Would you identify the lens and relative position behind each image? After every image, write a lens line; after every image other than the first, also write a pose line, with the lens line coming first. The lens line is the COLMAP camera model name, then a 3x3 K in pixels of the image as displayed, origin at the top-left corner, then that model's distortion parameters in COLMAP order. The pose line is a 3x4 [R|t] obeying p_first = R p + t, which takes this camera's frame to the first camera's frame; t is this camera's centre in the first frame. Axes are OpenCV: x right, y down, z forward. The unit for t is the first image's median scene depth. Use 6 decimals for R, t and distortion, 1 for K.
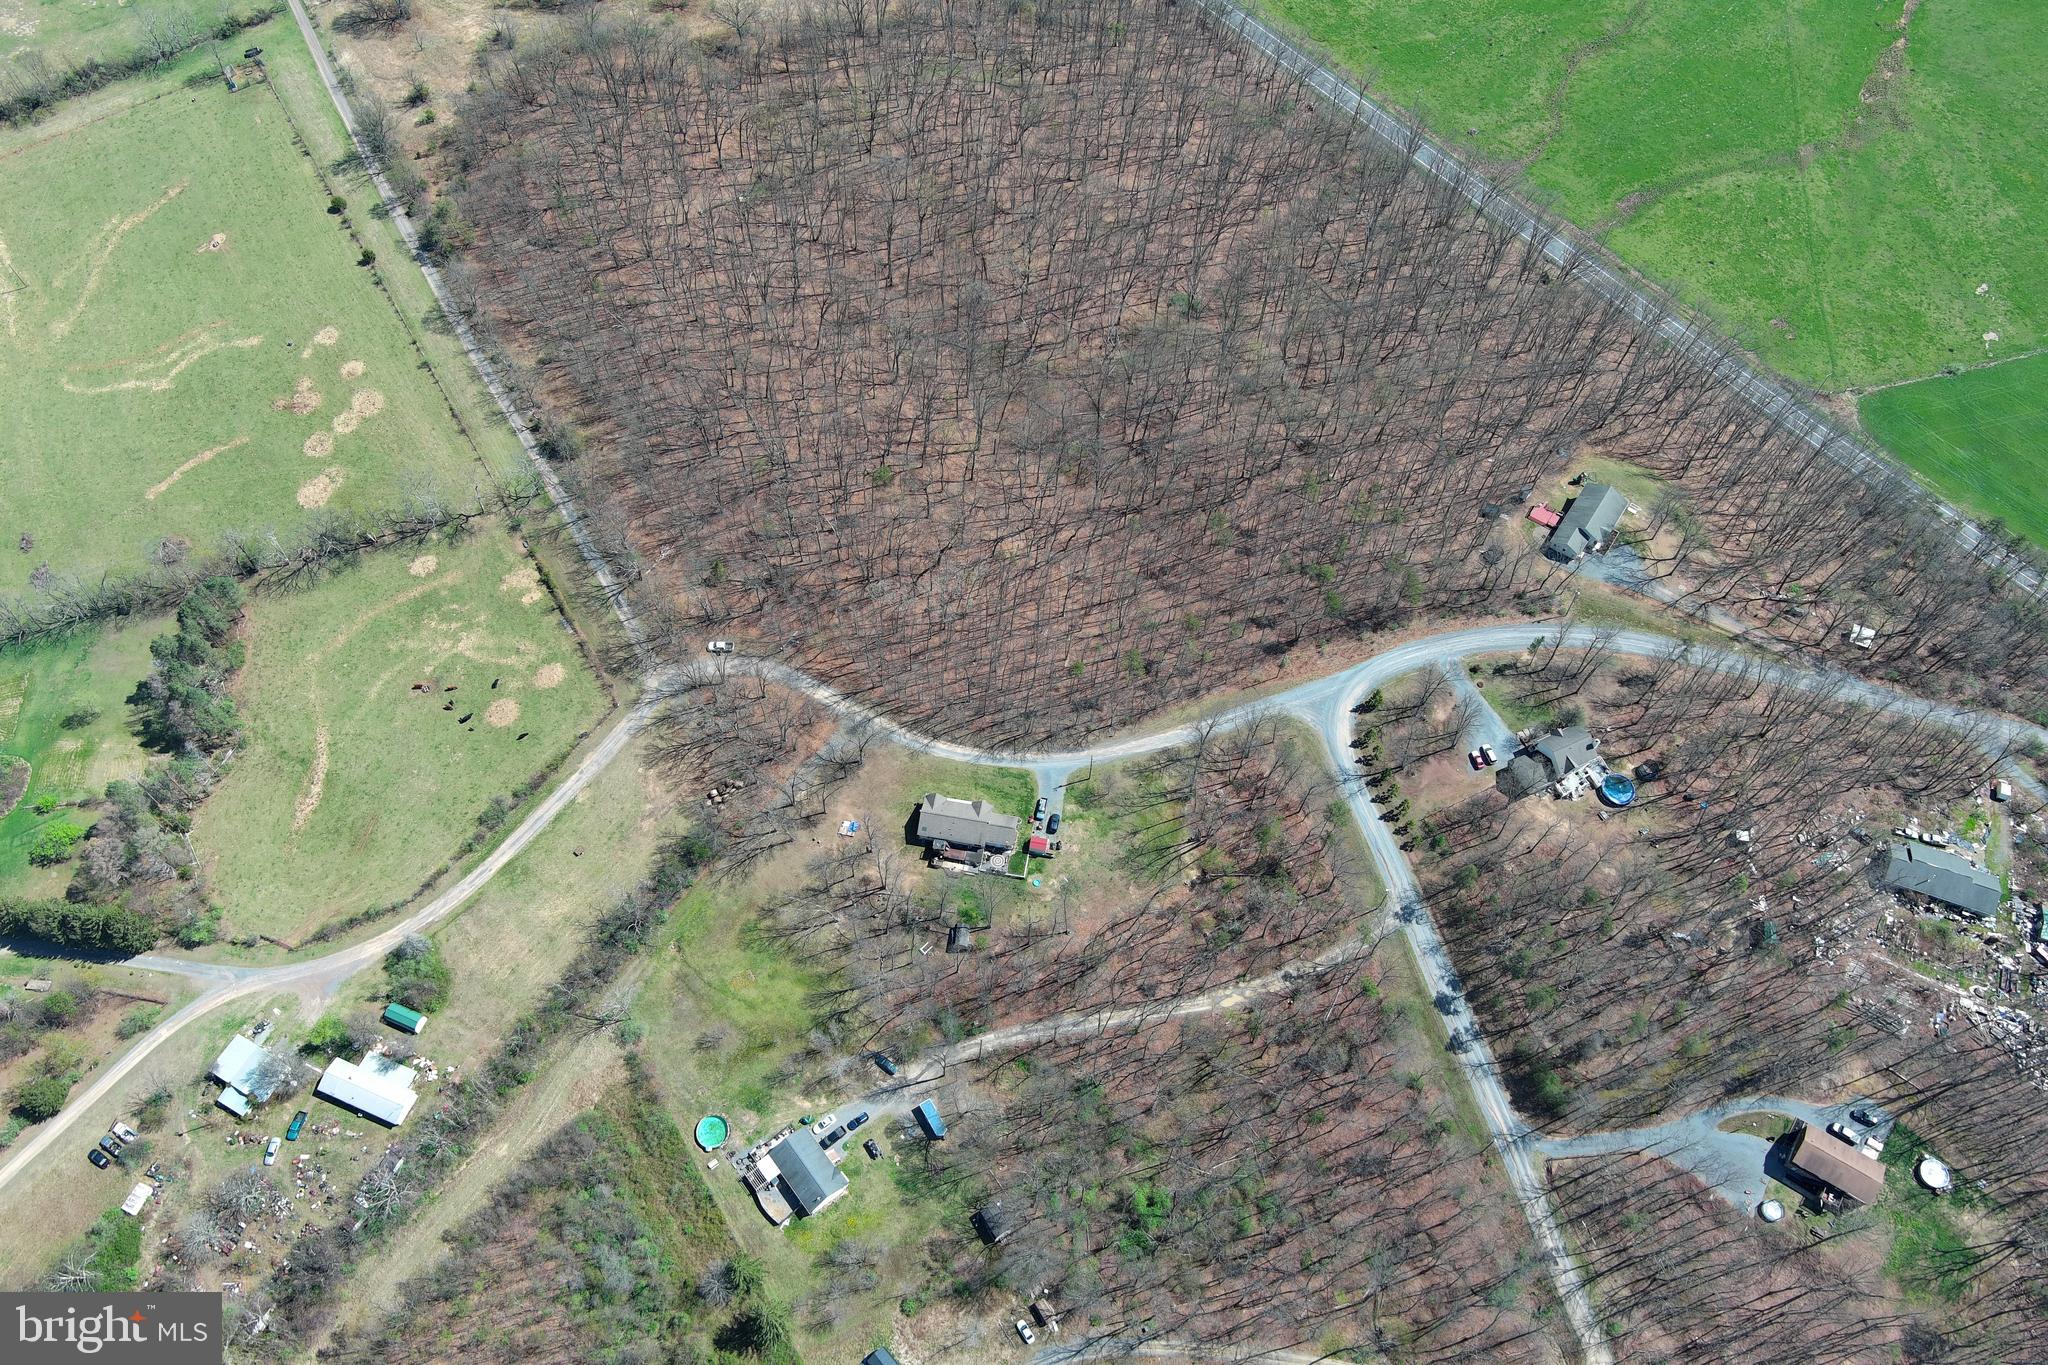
lens RADIAL K [[1593.6, 0, 1023.4], [0, 1593.6, 685.4], [0, 0, 1]] dist [0.034779, -0.046625]
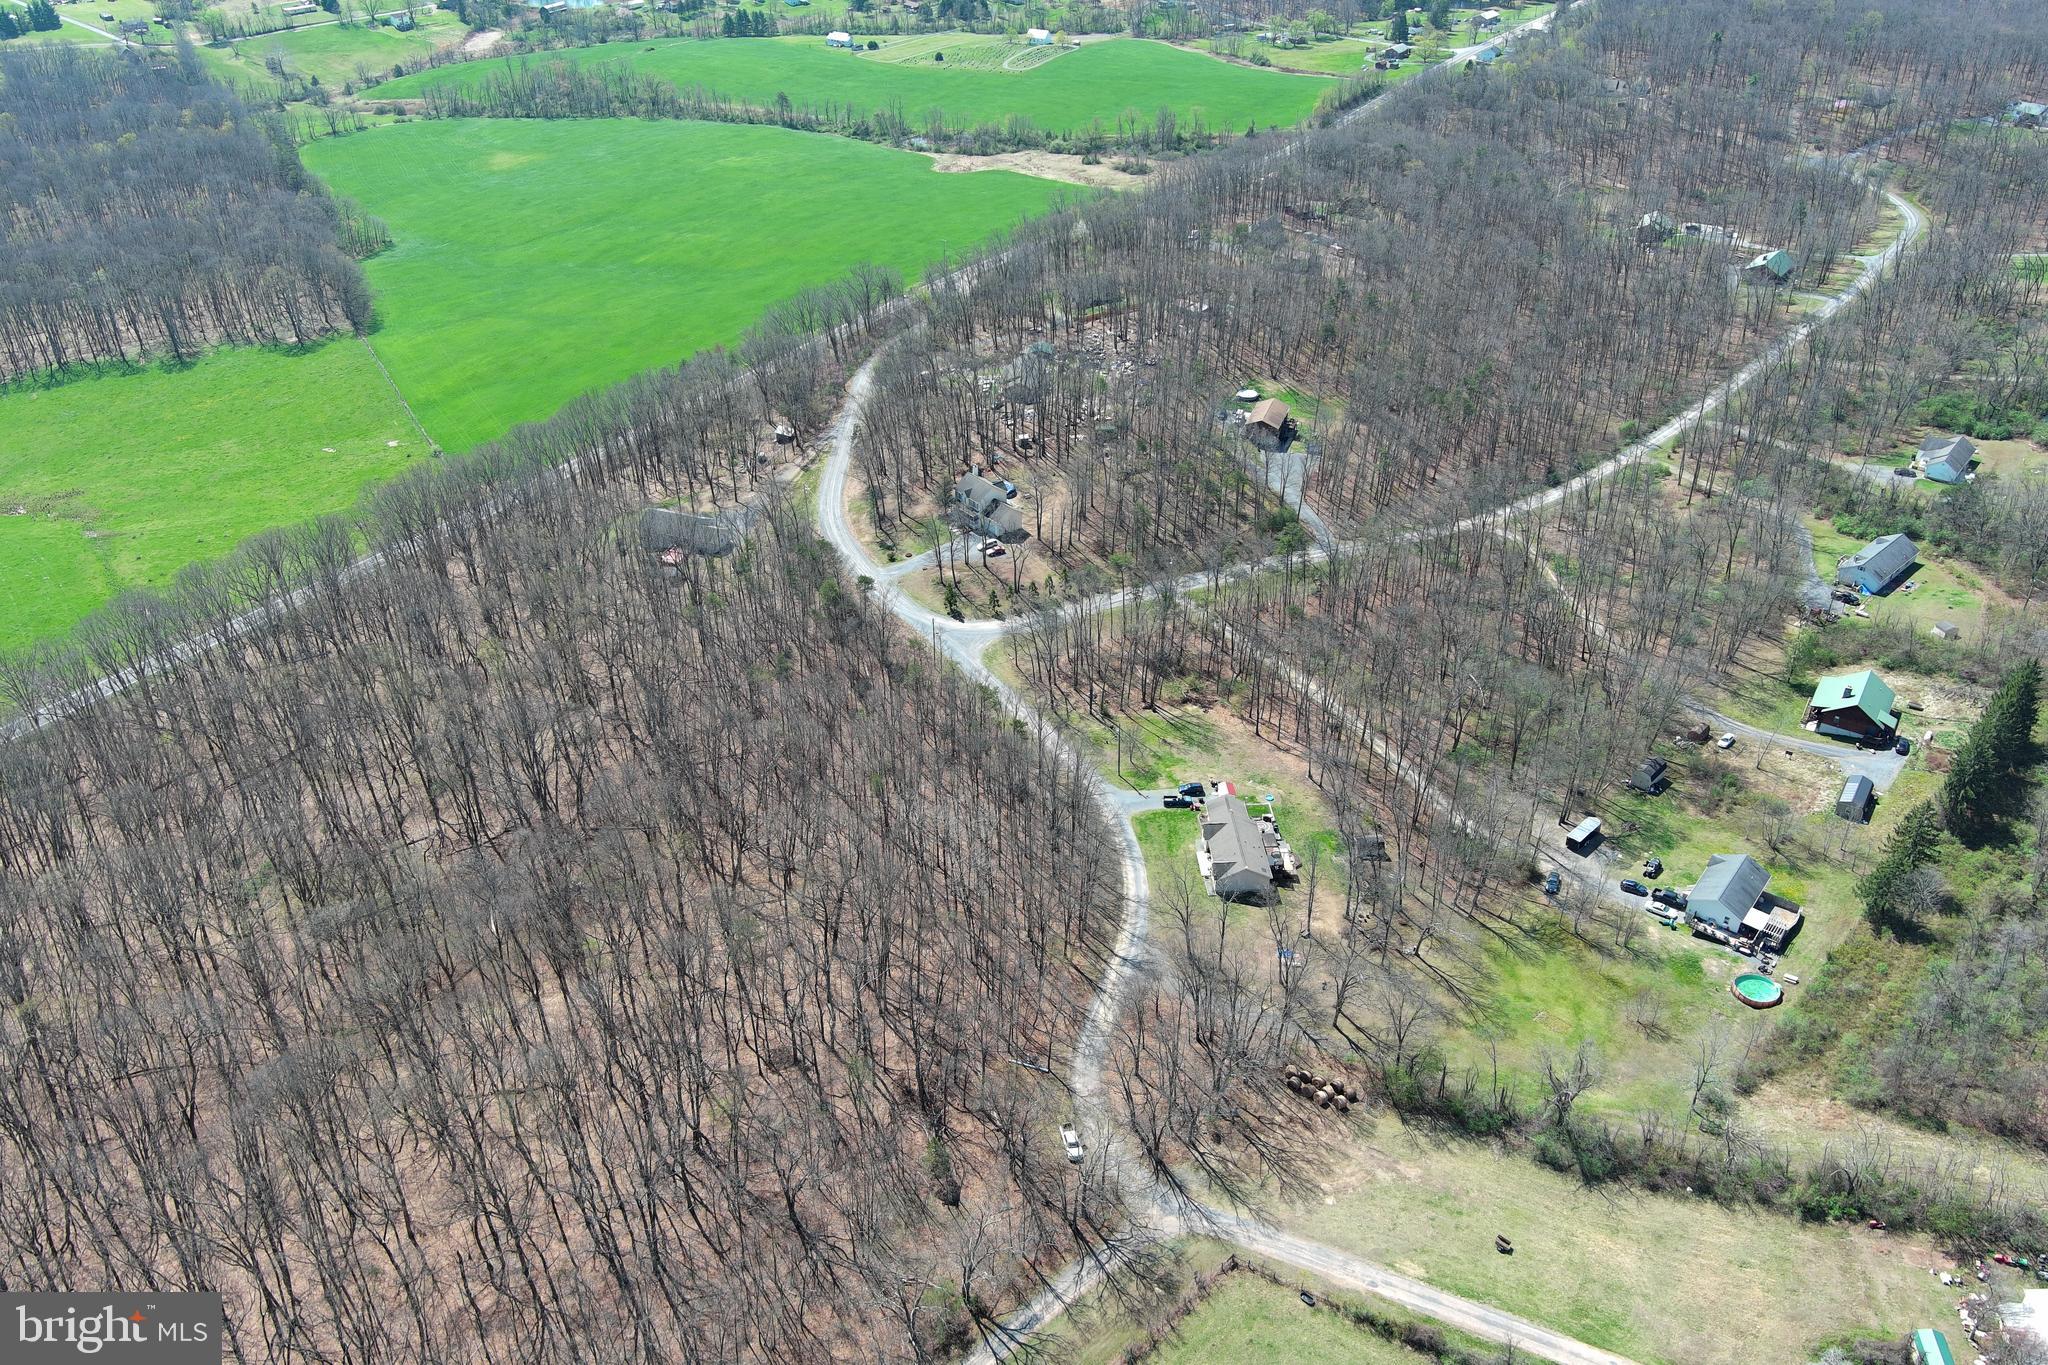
lens RADIAL K [[1578.8, 0, 1021.1], [0, 1578.8, 692.8], [0, 0, 1]] dist [0.039783, -0.055494]
pose [[-0.226953, -0.536768, 0.812633, -0.574016], [0.857285, 0.285820, 0.428216, -0.338405], [-0.462120, 0.793843, 0.395296, 0.658834]]
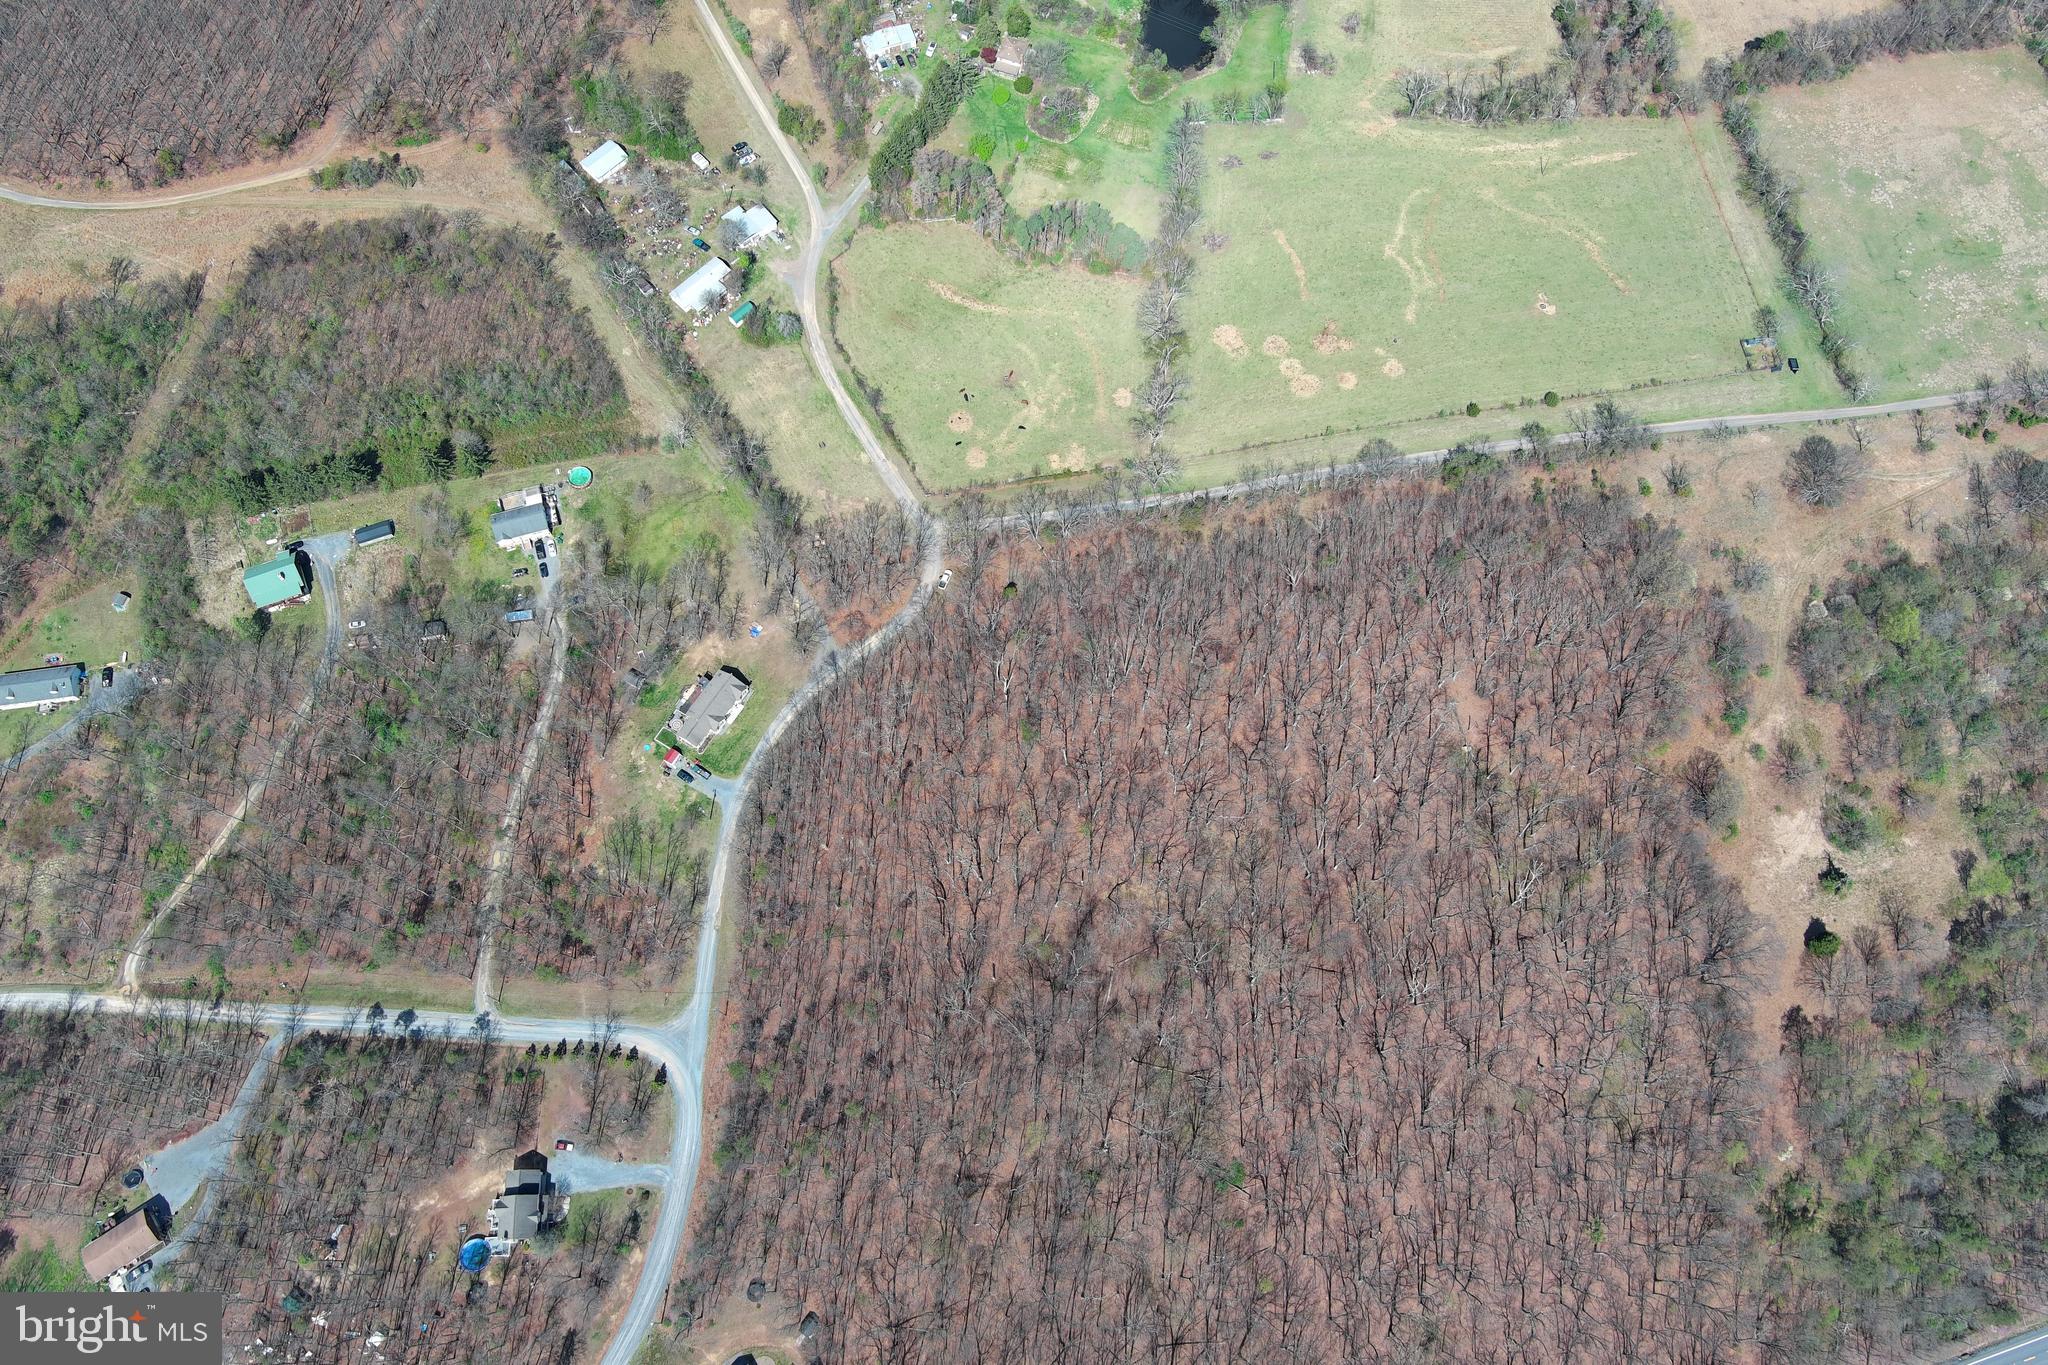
lens RADIAL K [[1587.6, 0, 1017.1], [0, 1587.6, 681.6], [0, 0, 1]] dist [0.012477, 0.000745]
pose [[-0.377833, 0.866590, -0.325981, 0.243271], [-0.807018, -0.135665, 0.574733, -0.765155], [0.453833, 0.480225, 0.750612, 0.177571]]
